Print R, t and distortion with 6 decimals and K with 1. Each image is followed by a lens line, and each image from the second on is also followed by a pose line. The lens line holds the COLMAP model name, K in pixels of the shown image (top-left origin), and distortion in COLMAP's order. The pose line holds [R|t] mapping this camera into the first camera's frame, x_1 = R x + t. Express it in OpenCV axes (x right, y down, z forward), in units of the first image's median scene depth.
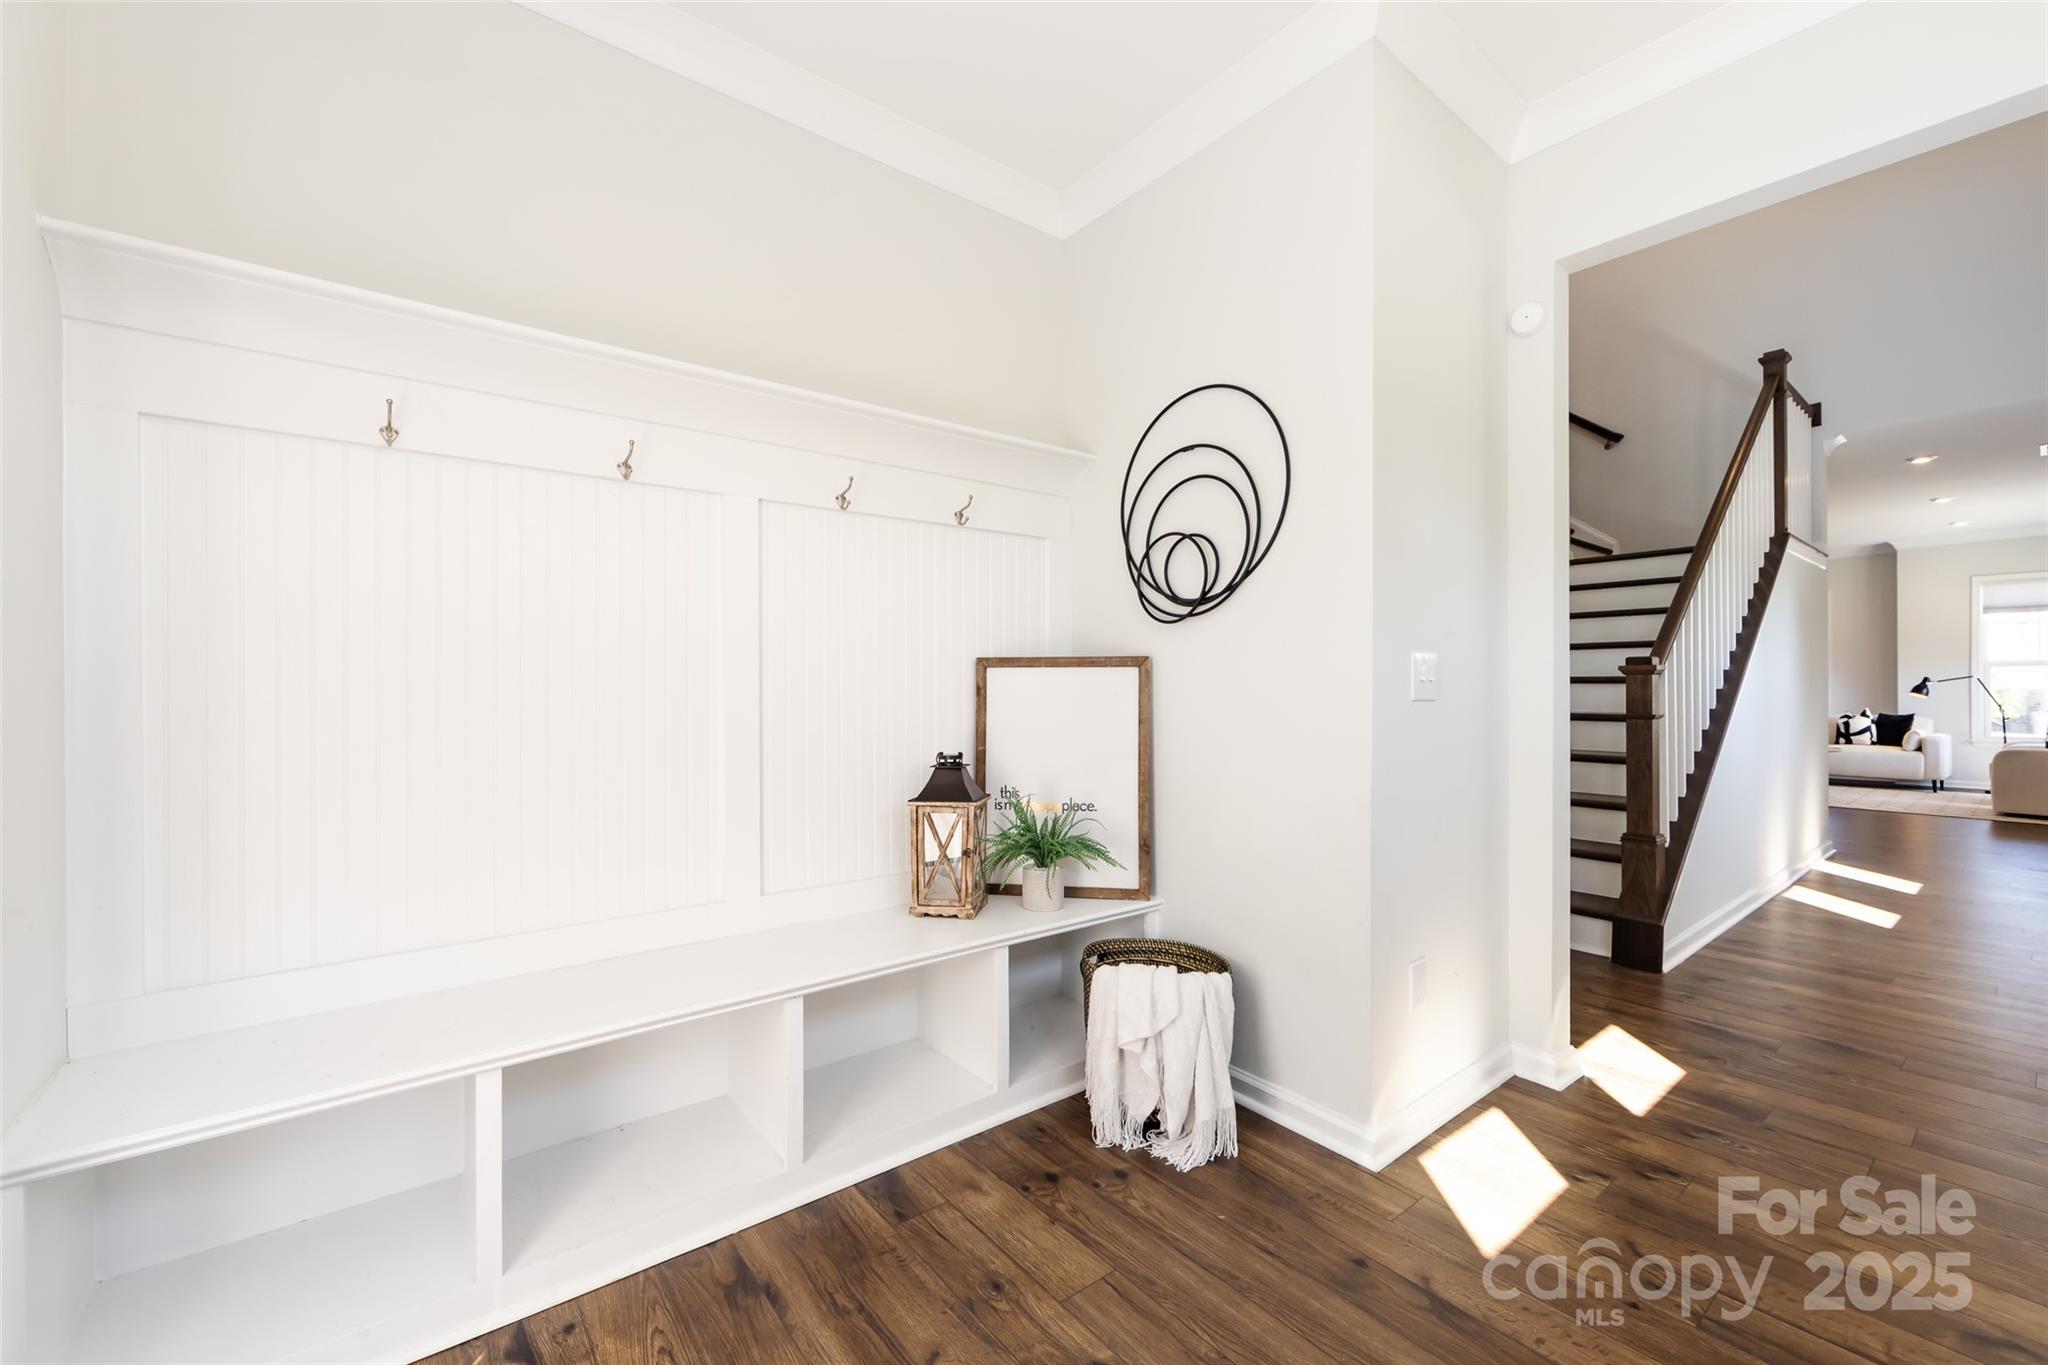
lens RADIAL K [[804.8, 0, 1029.1], [0, 804.8, 687.1], [0, 0, 1]] dist [0.000549, -0.000518]
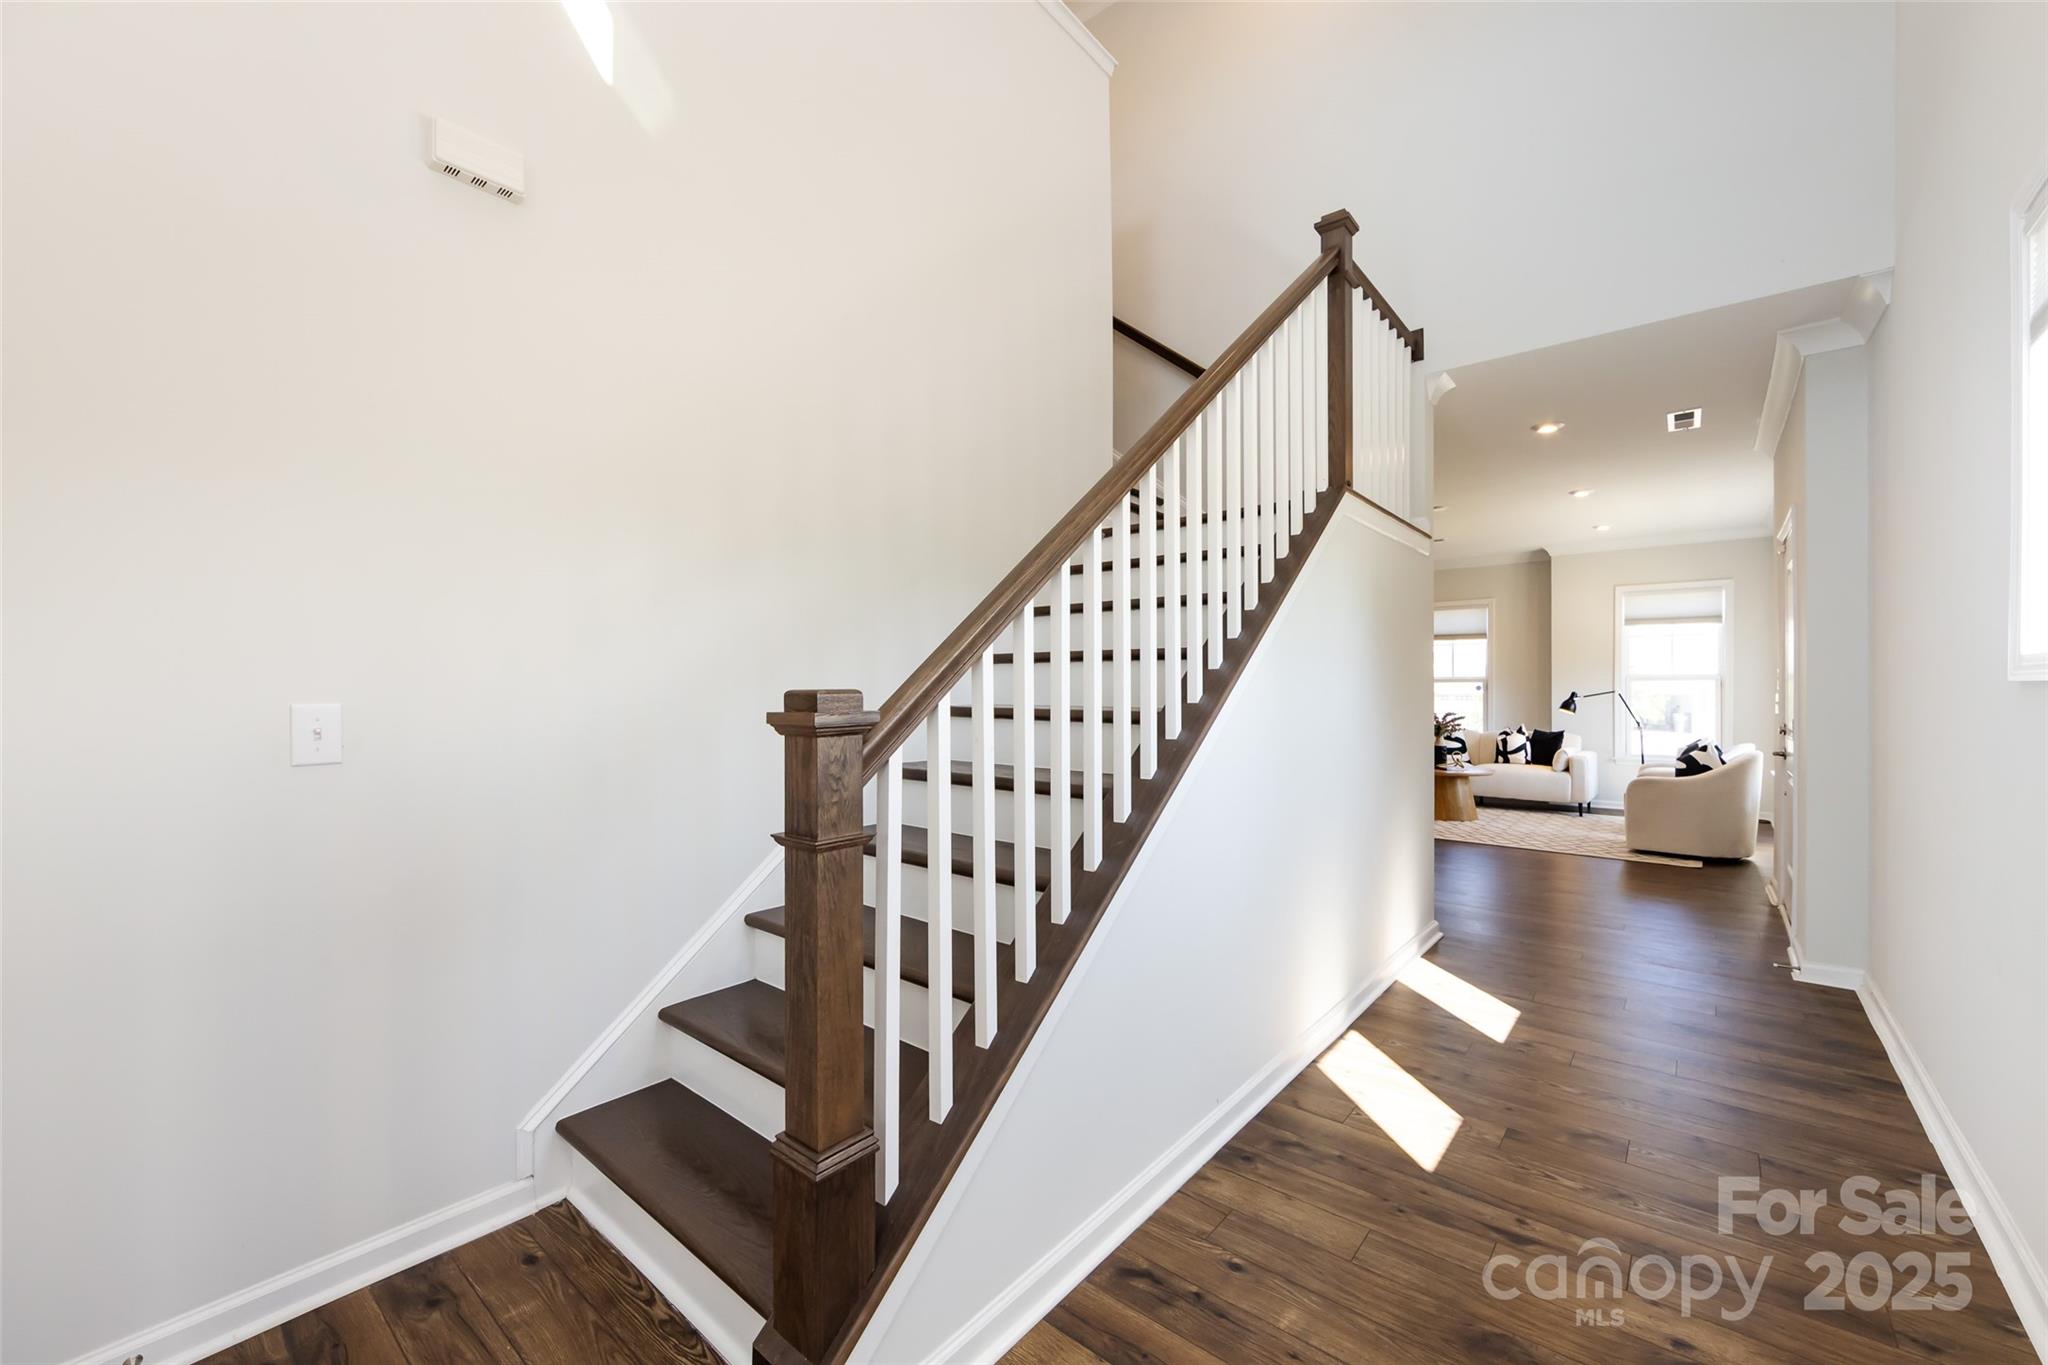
lens RADIAL K [[804.8, 0, 1017.3], [0, 804.8, 684.0], [0, 0, 1]] dist [0.000549, -0.000518]
pose [[0.978267, 0.006843, 0.207237, 0.287052], [-0.006392, 0.999976, -0.002847, -0.015064], [-0.207251, 0.001460, 0.978287, 0.218453]]
